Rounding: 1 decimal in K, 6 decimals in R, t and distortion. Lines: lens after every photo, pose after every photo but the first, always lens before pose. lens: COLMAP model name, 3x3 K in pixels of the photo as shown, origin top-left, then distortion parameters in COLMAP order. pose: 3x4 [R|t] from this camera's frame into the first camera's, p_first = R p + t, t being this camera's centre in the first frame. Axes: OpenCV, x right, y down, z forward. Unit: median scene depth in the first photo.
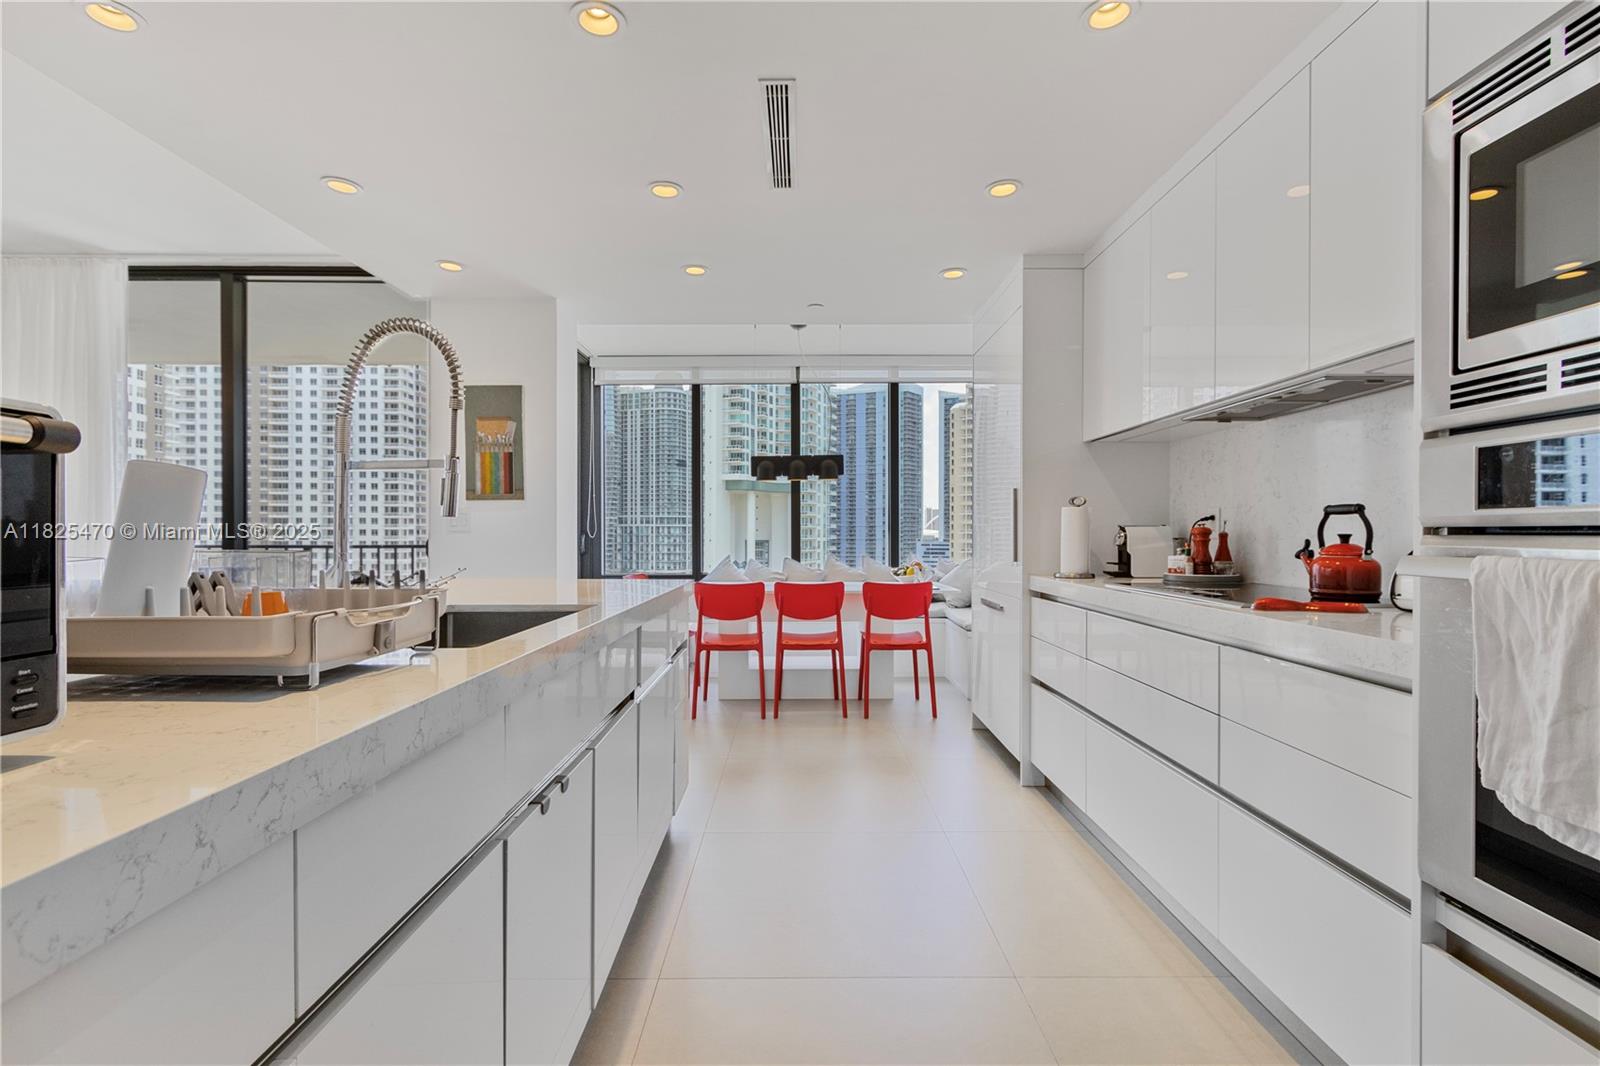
lens RADIAL K [[734.9, 0, 808.4], [0, 734.9, 535.4], [0, 0, 1]] dist [0.007840, -0.000293]
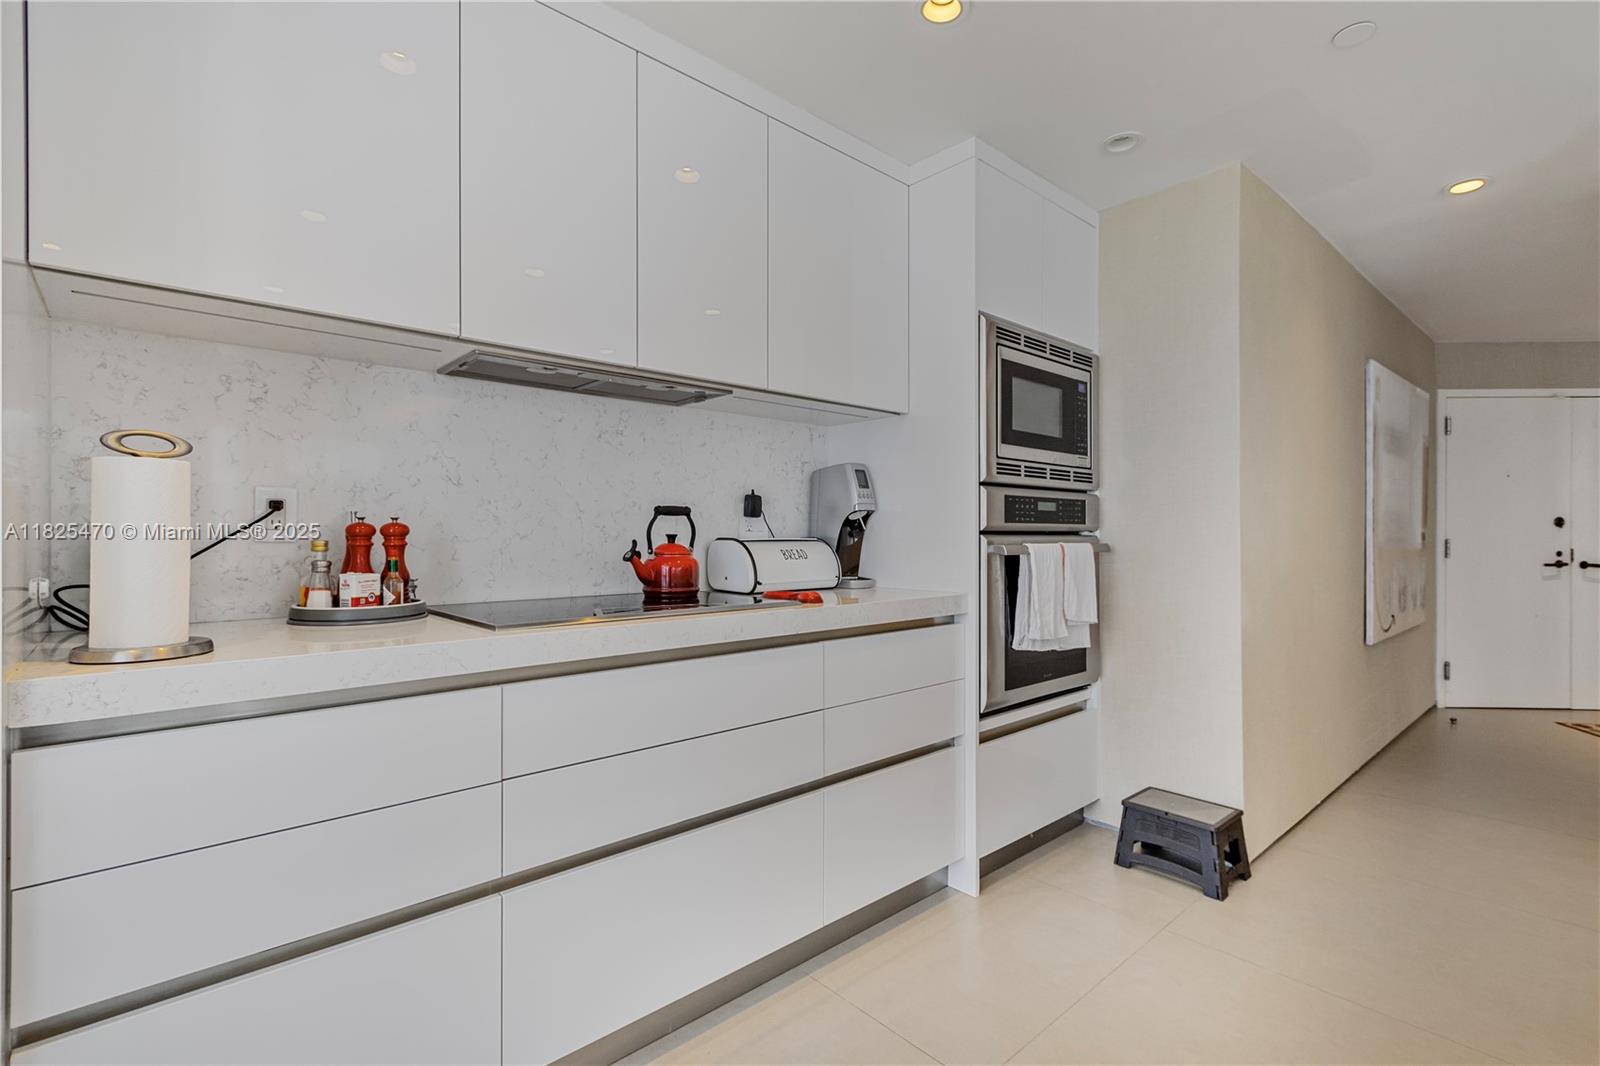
lens RADIAL K [[746.1, 0, 806.2], [0, 746.1, 533.8], [0, 0, 1]] dist [-0.001938, -0.000700]
pose [[-0.662157, 0.002402, 0.749361, -0.192815], [0.002884, 0.999996, -0.000657, -0.001418], [-0.749359, 0.001726, -0.662161, 1.562040]]
